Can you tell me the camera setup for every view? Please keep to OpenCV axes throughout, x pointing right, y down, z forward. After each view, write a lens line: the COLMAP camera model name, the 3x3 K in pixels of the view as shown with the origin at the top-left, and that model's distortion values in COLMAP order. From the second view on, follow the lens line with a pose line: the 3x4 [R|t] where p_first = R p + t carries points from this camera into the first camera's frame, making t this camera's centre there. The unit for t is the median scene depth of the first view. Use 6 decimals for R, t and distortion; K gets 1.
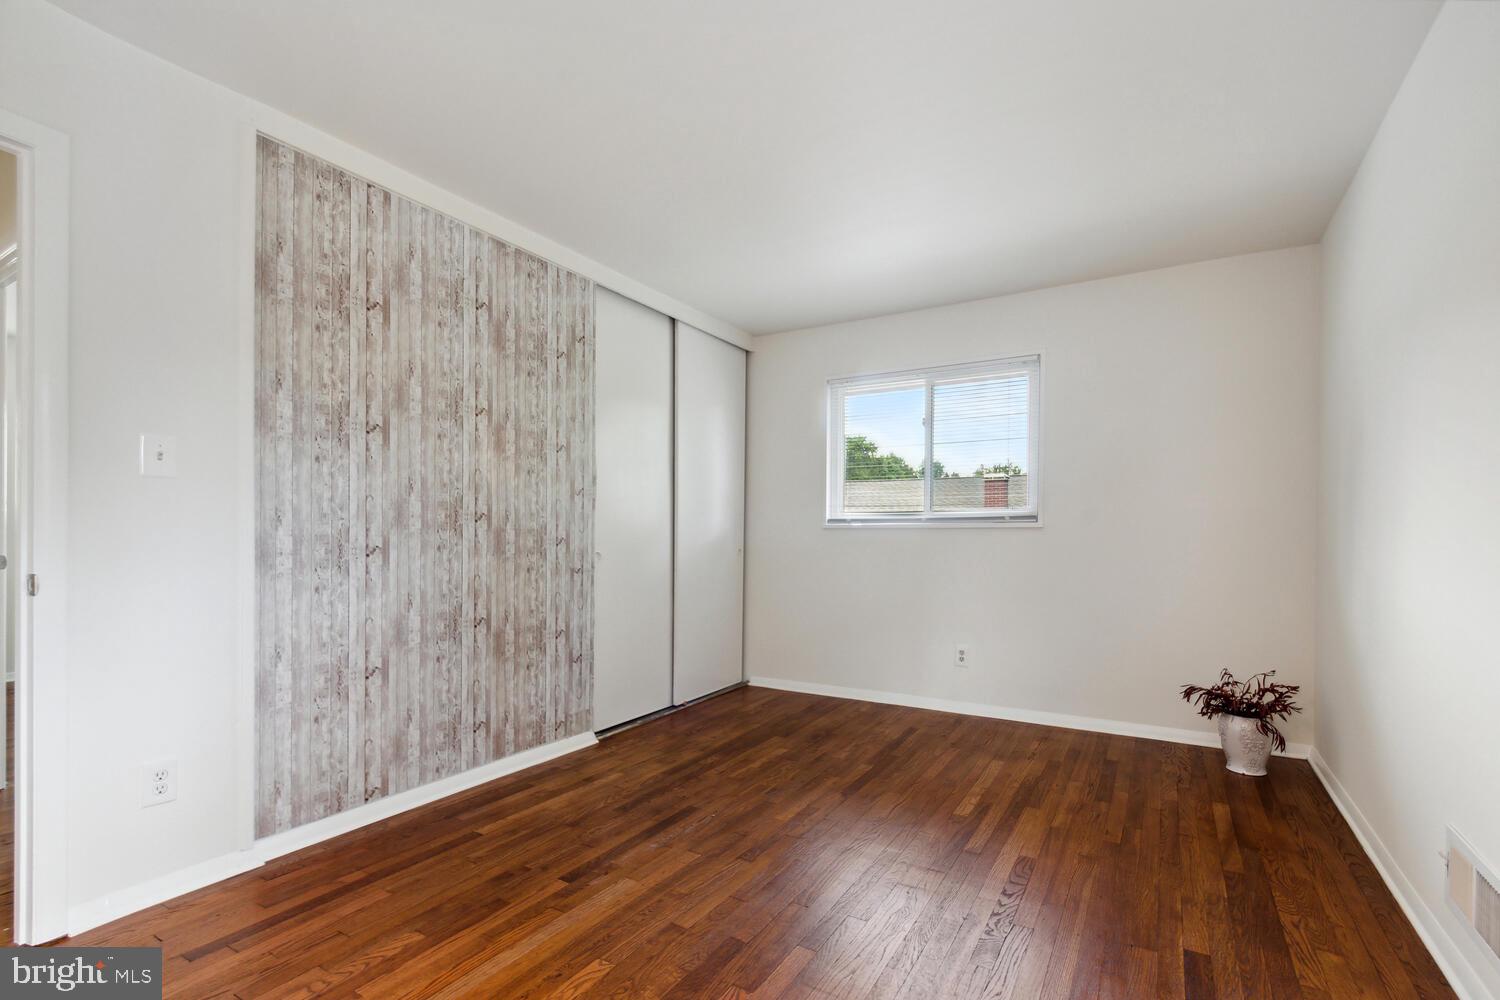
lens RADIAL K [[684.6, 0, 788.8], [0, 684.6, 543.6], [0, 0, 1]] dist [0.005570, -0.001870]
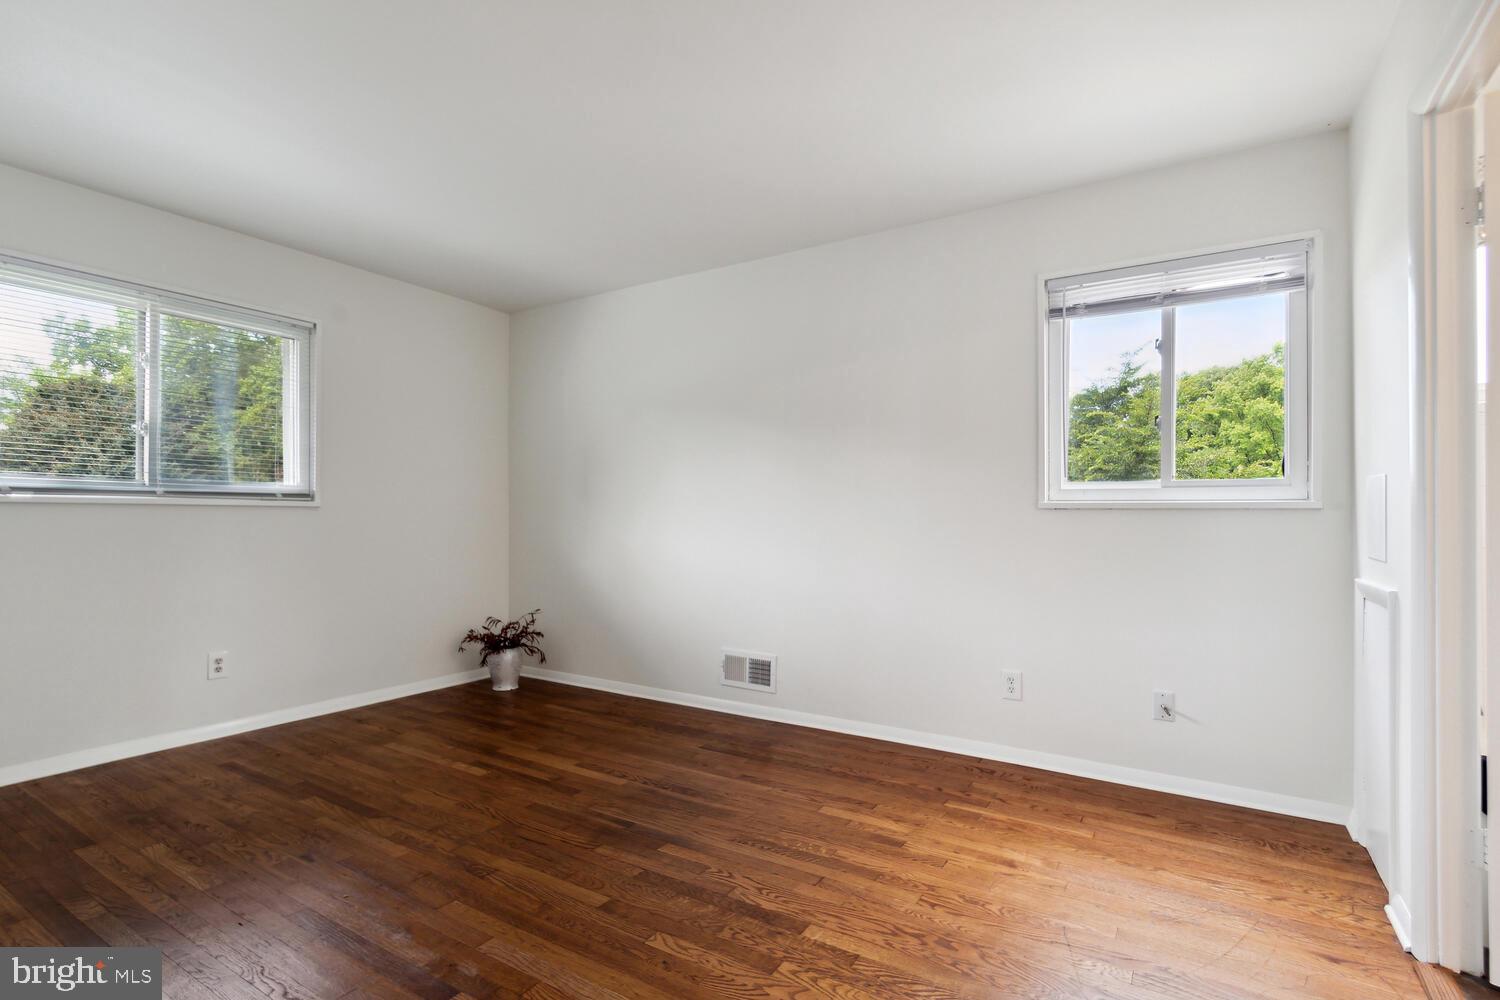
lens RADIAL K [[731.2, 0, 754.8], [0, 731.2, 503.4], [0, 0, 1]] dist [0.002082, 0.000519]
pose [[0.020936, 0.016767, 0.999640, -0.732977], [0.004958, 0.999845, -0.016875, -0.009536], [-0.999769, 0.005309, 0.020850, 0.439705]]
